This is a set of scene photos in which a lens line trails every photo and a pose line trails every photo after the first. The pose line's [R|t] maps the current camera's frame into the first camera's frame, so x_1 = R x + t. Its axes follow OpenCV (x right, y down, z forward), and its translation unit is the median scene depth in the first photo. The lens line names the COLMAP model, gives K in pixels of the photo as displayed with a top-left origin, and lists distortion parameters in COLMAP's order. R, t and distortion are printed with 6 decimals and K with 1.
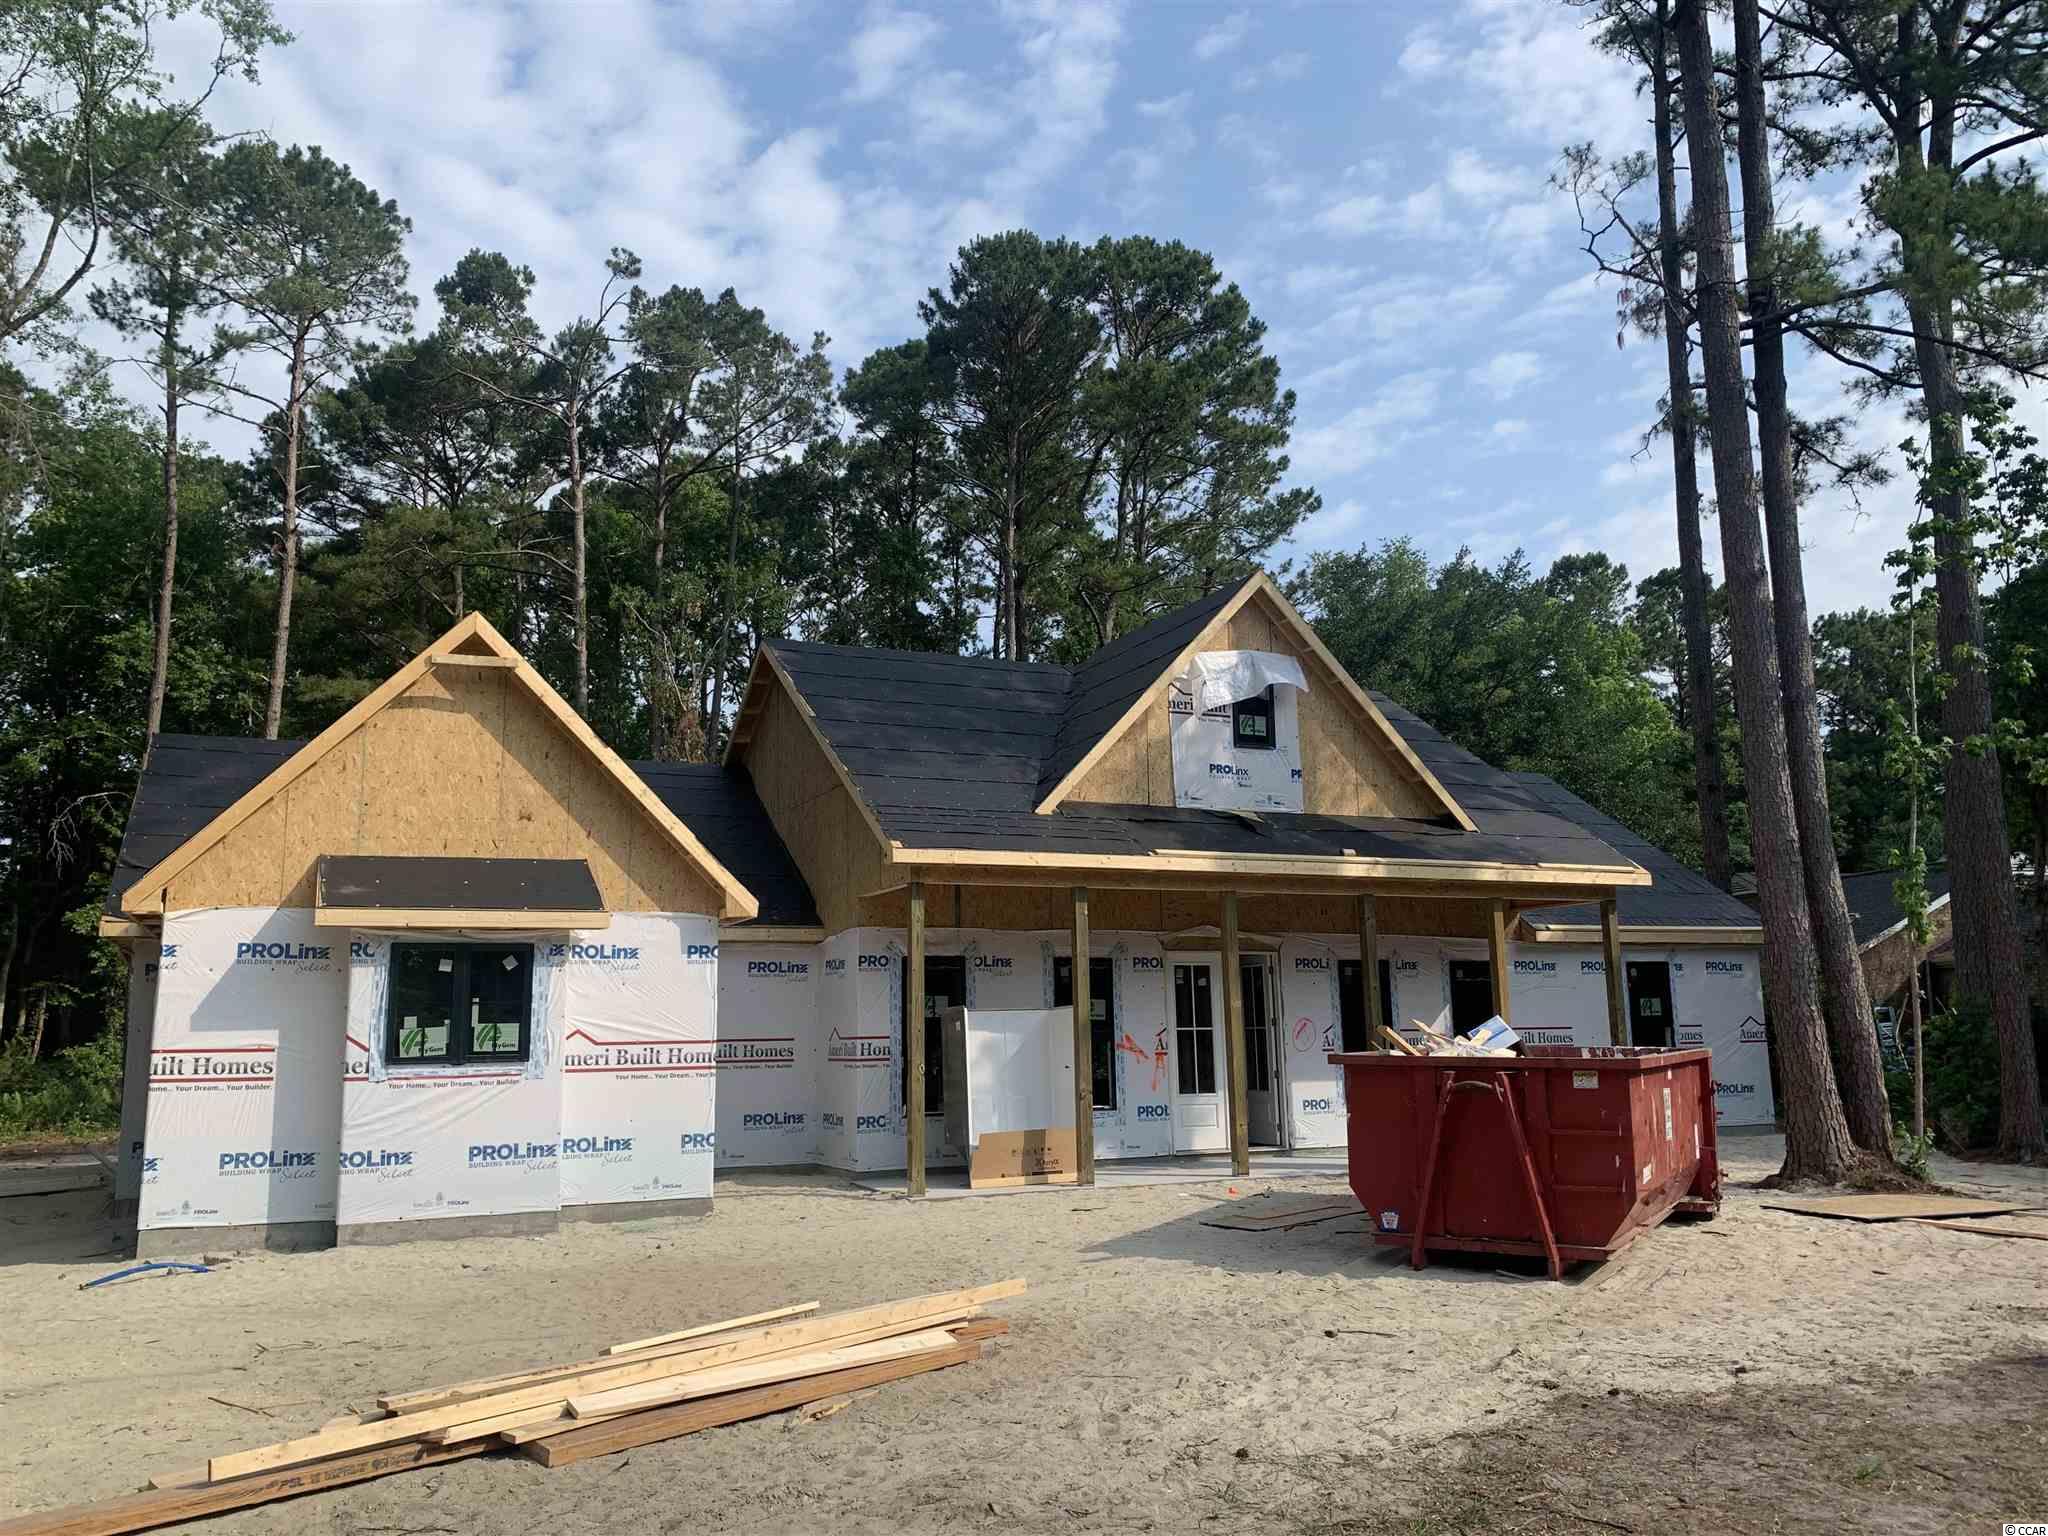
lens RADIAL K [[1558.1, 0, 1012.0], [0, 1558.1, 769.7], [0, 0, 1]] dist [0.039953, -0.056249]
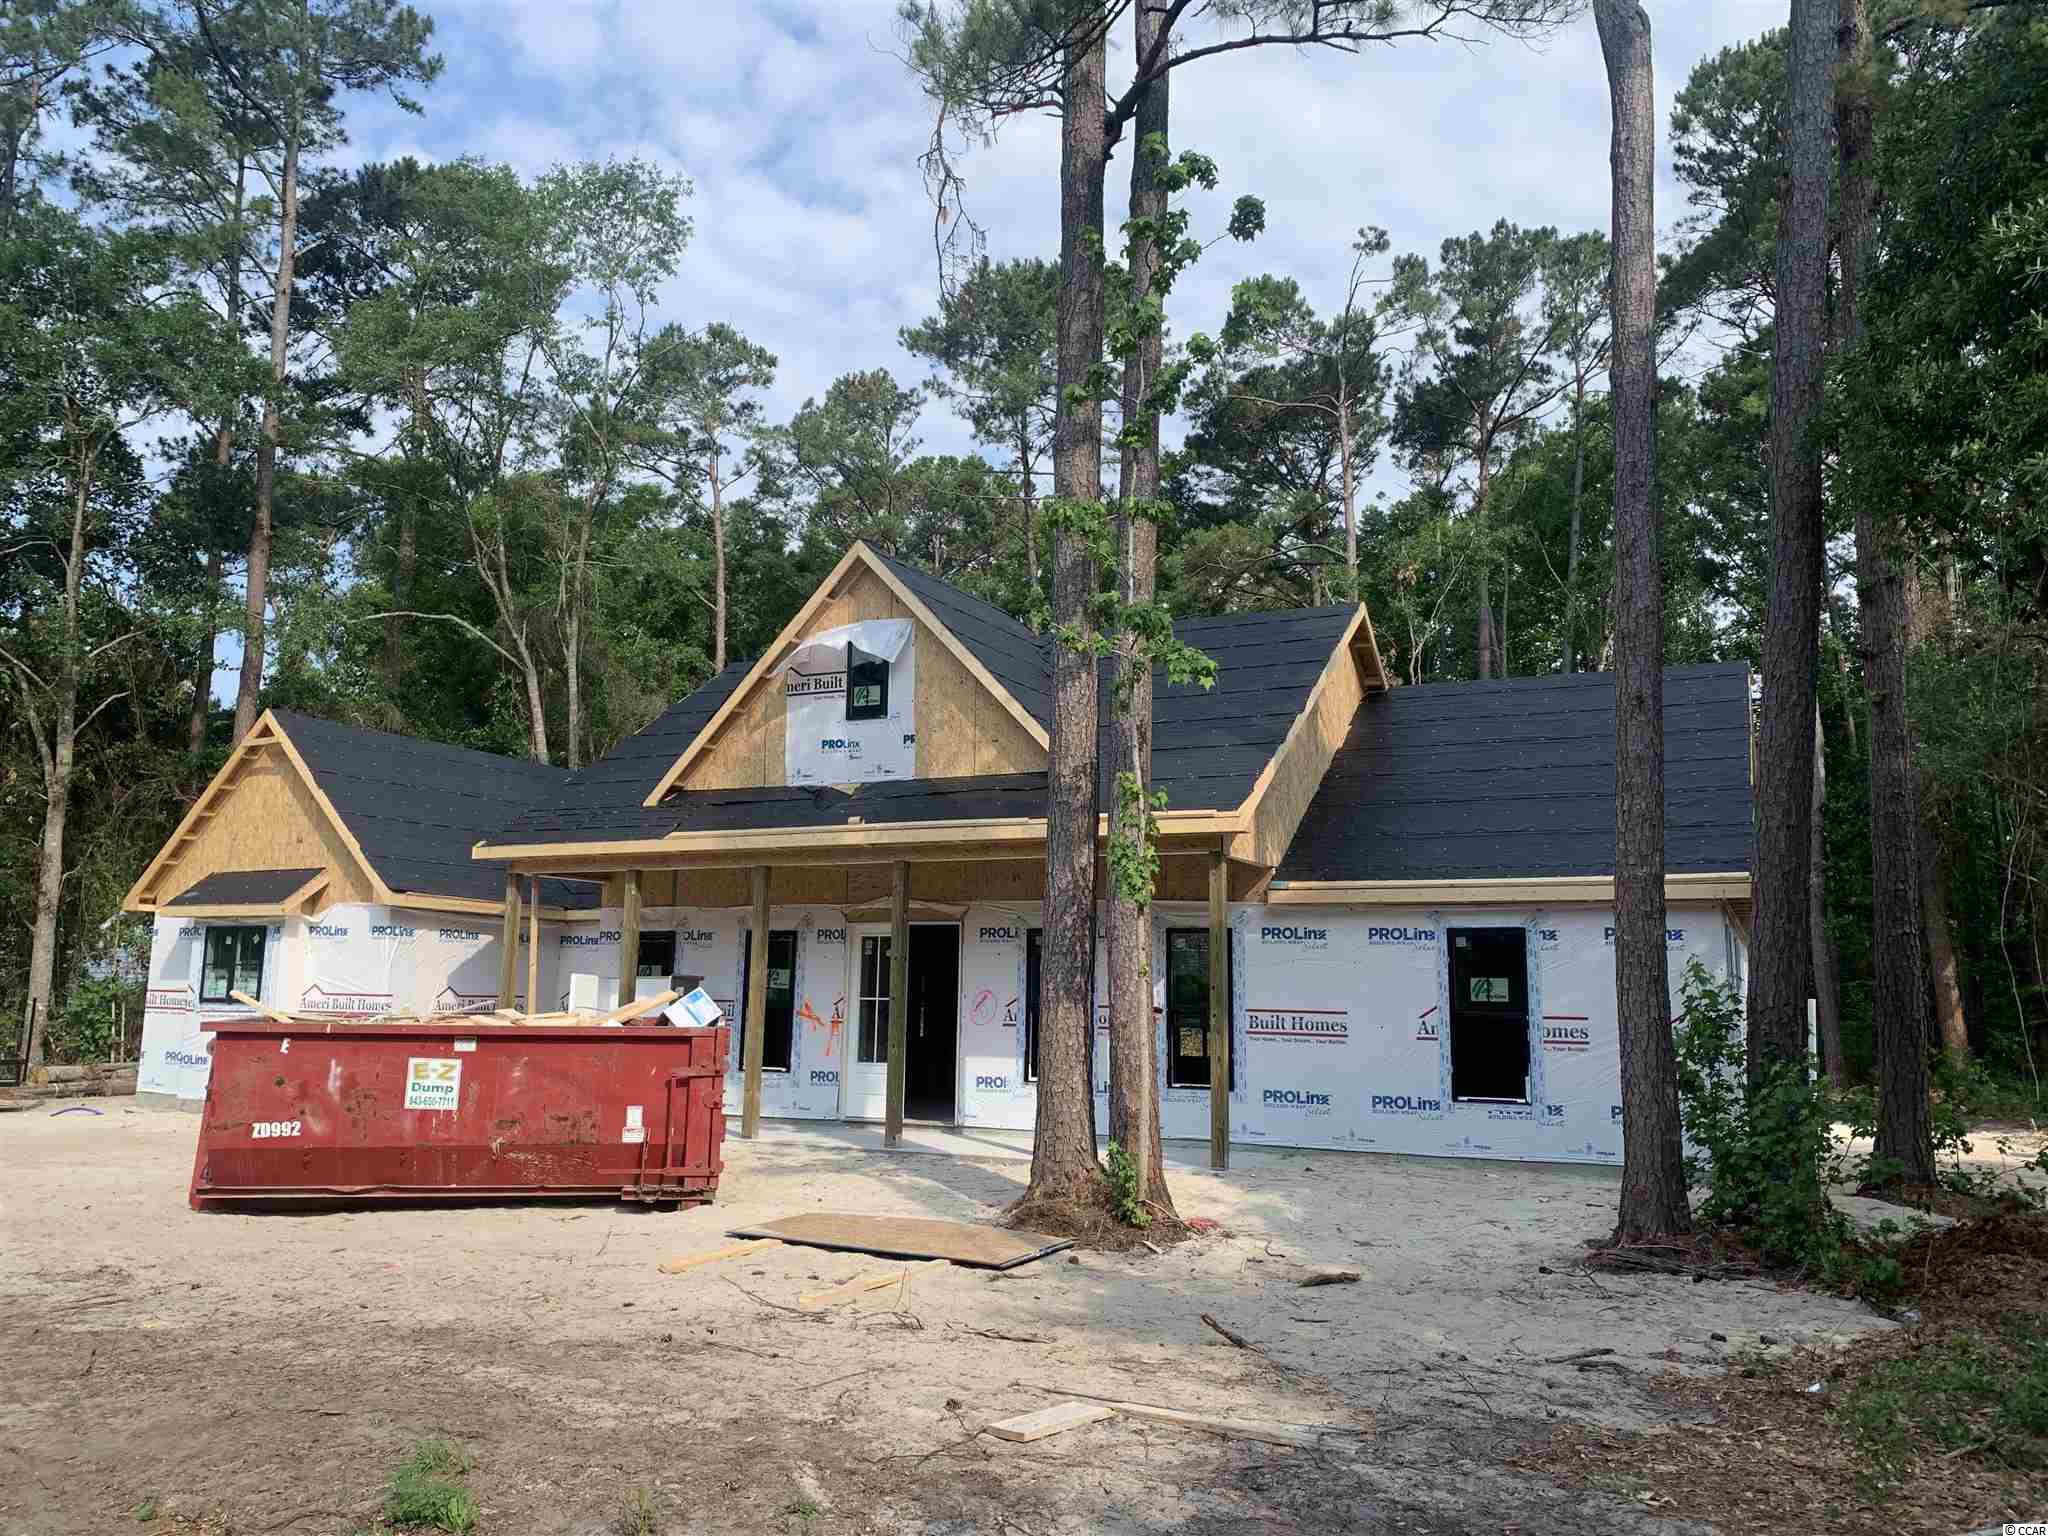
lens RADIAL K [[1558.1, 0, 1025.7], [0, 1558.1, 783.1], [0, 0, 1]] dist [0.039953, -0.056249]
pose [[0.641504, -0.078715, -0.763070, 0.977847], [0.100679, 0.994757, -0.017976, 0.055163], [0.760484, -0.065293, 0.646066, 0.434342]]
